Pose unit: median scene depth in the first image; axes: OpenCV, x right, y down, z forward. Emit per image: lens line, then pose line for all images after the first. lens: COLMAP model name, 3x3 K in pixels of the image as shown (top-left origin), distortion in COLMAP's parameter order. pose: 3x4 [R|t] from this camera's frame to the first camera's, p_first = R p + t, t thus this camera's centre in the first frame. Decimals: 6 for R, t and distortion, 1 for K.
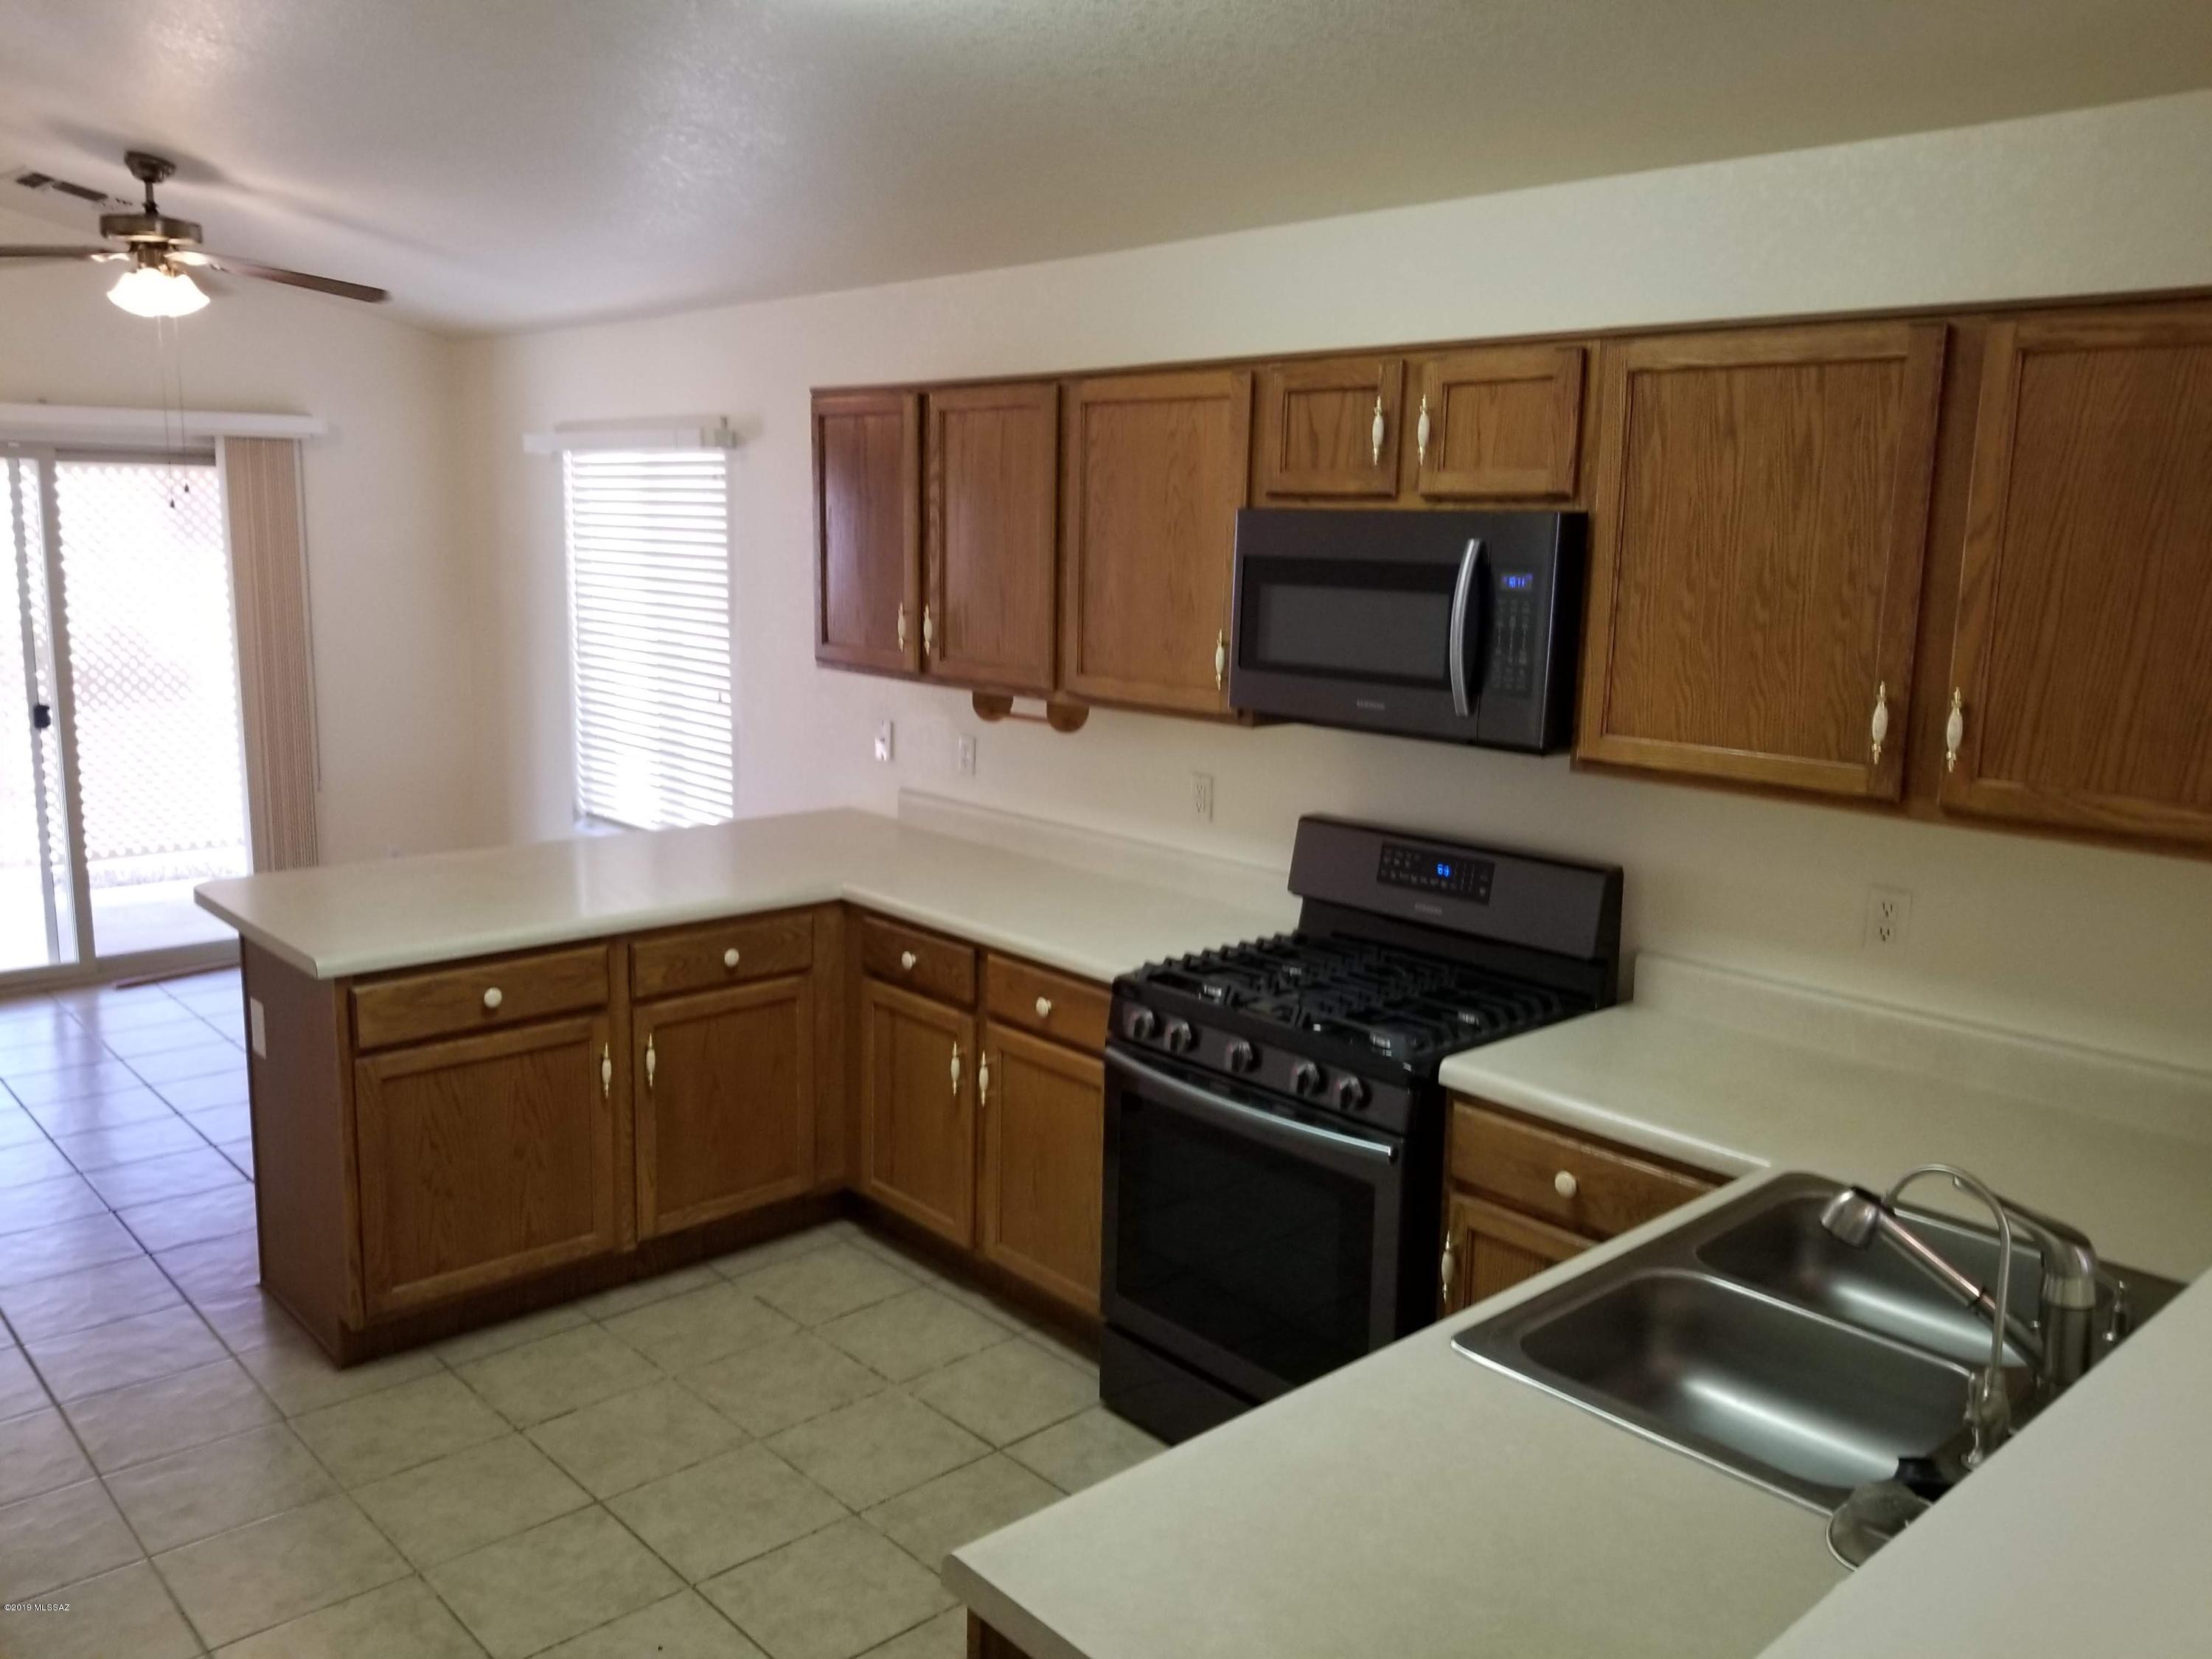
lens RADIAL K [[1724.8, 0, 1090.1], [0, 1724.8, 776.0], [0, 0, 1]] dist [-0.001801, -0.006706]
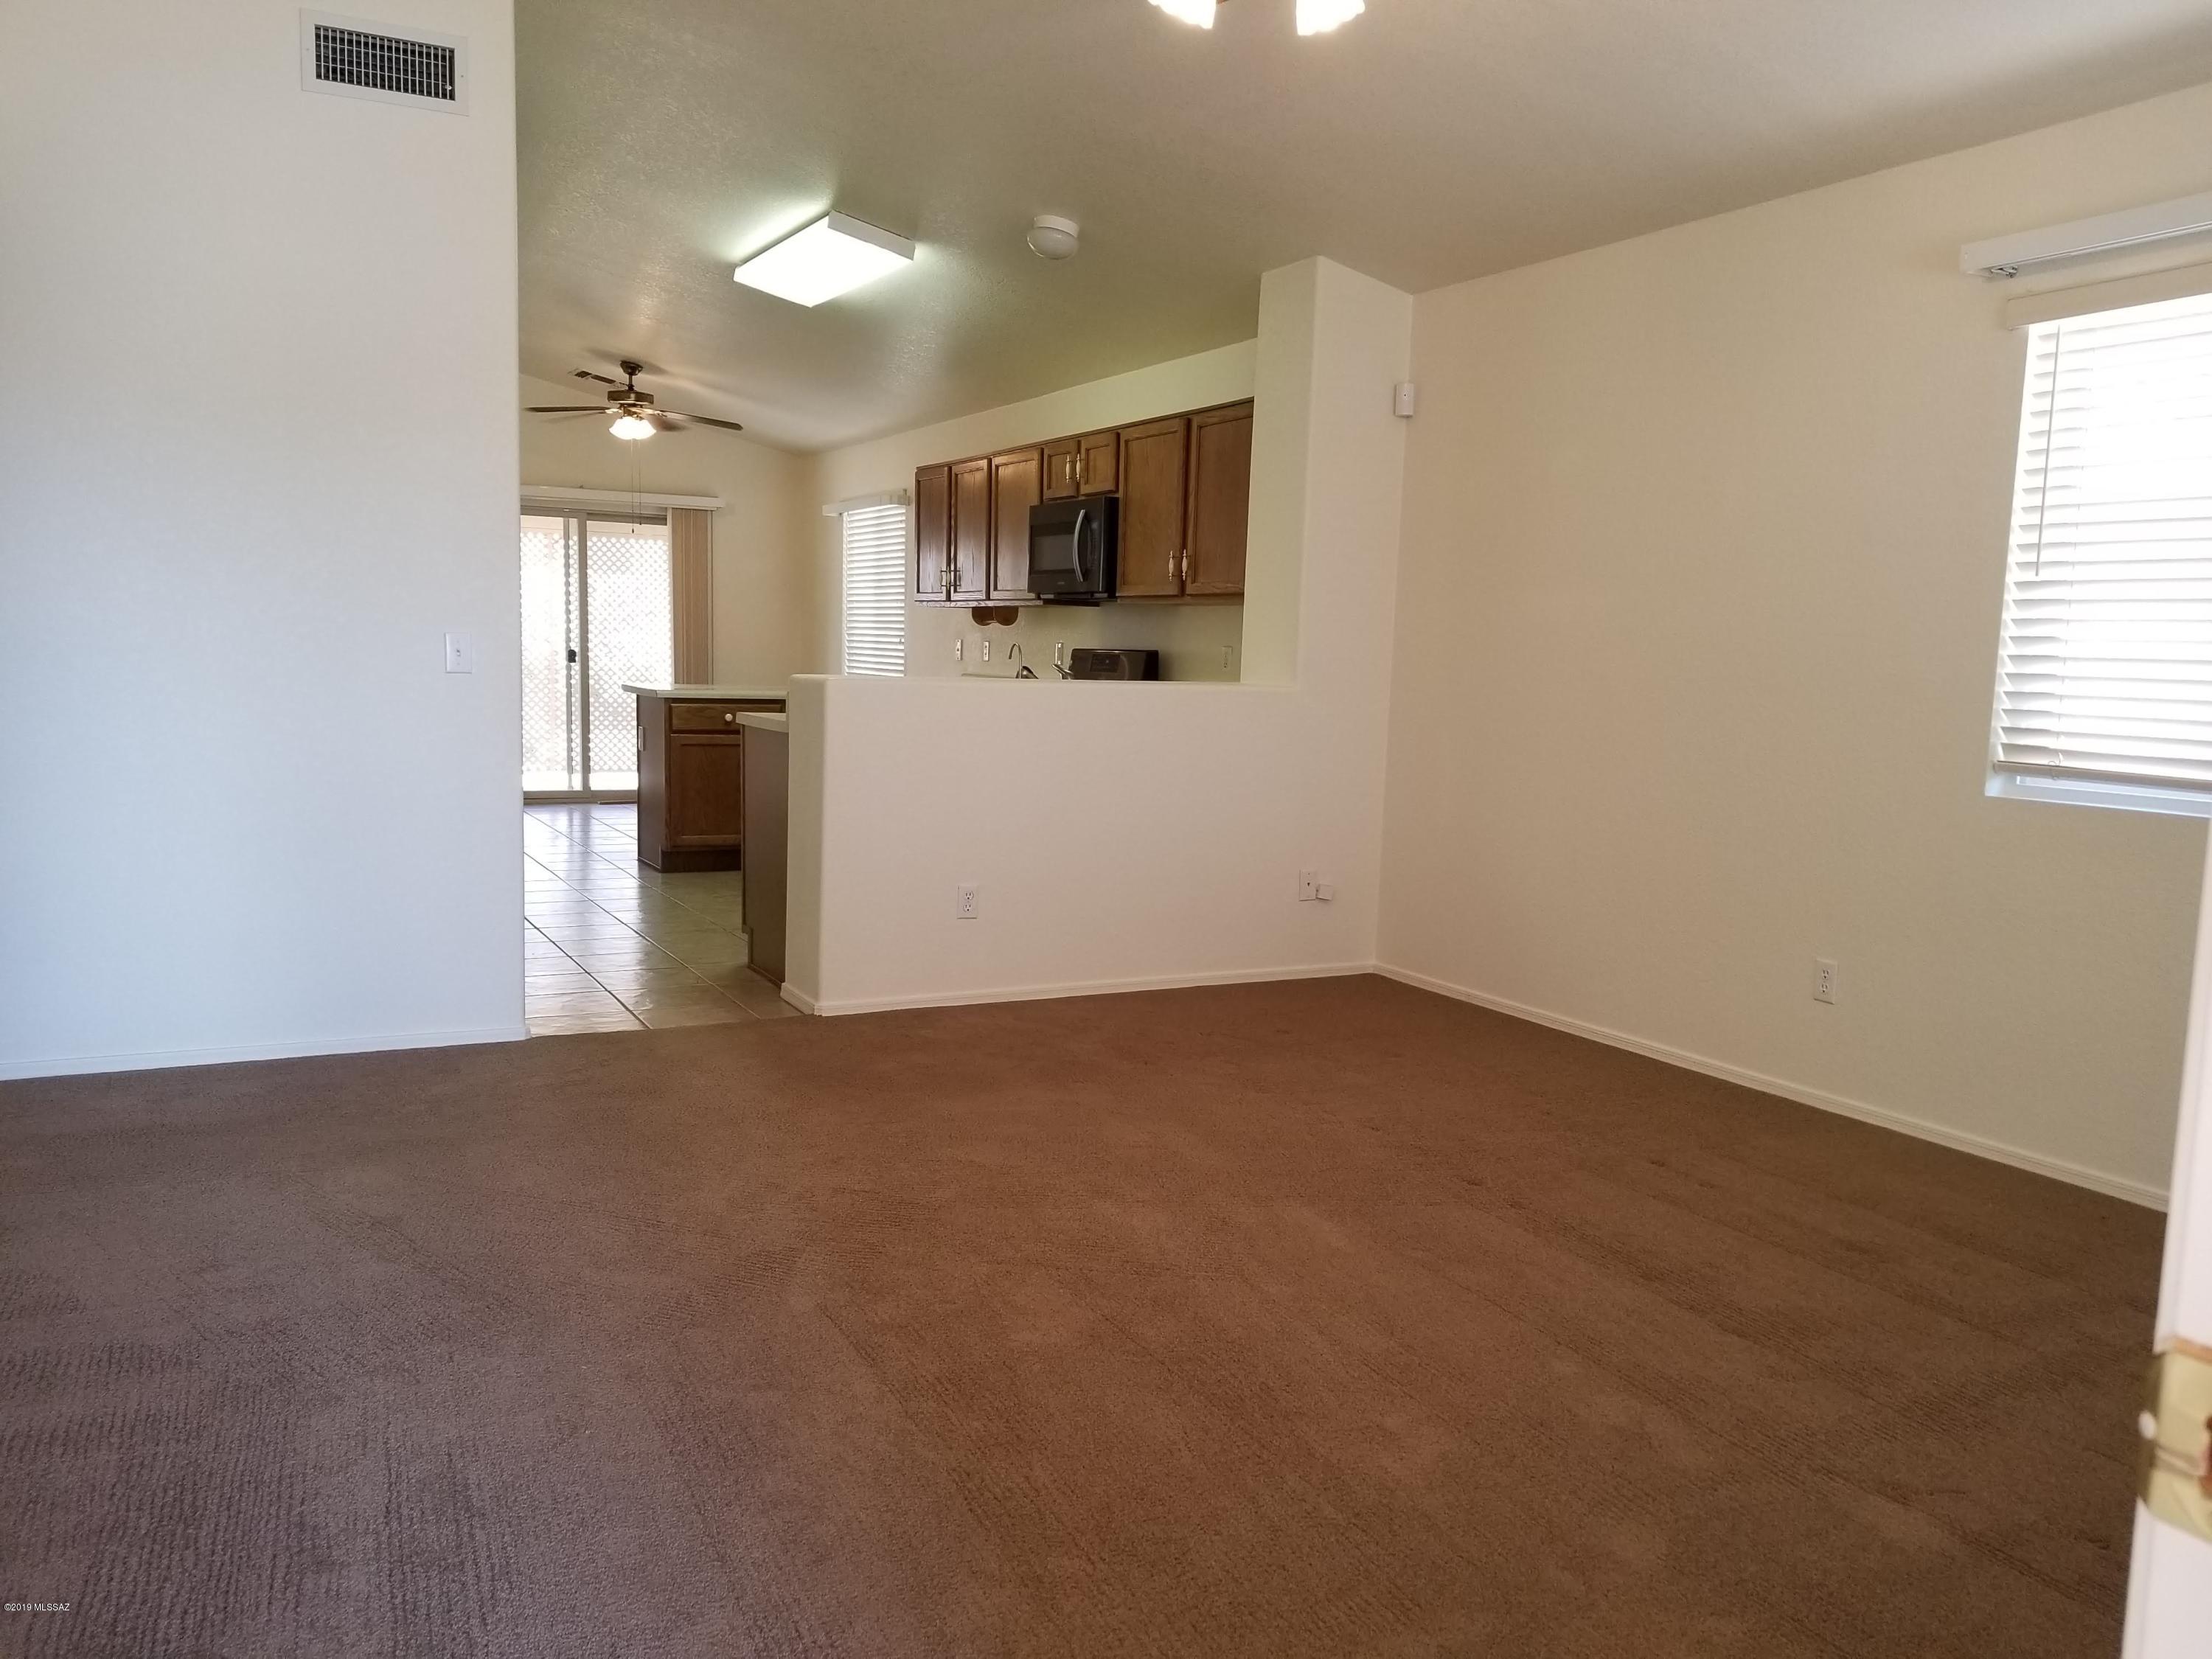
lens RADIAL K [[1724.8, 0, 1106.8], [0, 1724.8, 834.4], [0, 0, 1]] dist [-0.001801, -0.006706]
pose [[0.966873, 0.037767, -0.252450, 0.536516], [-0.048838, 0.998094, -0.037727, 0.250197], [0.250544, 0.048806, 0.966874, -0.812520]]
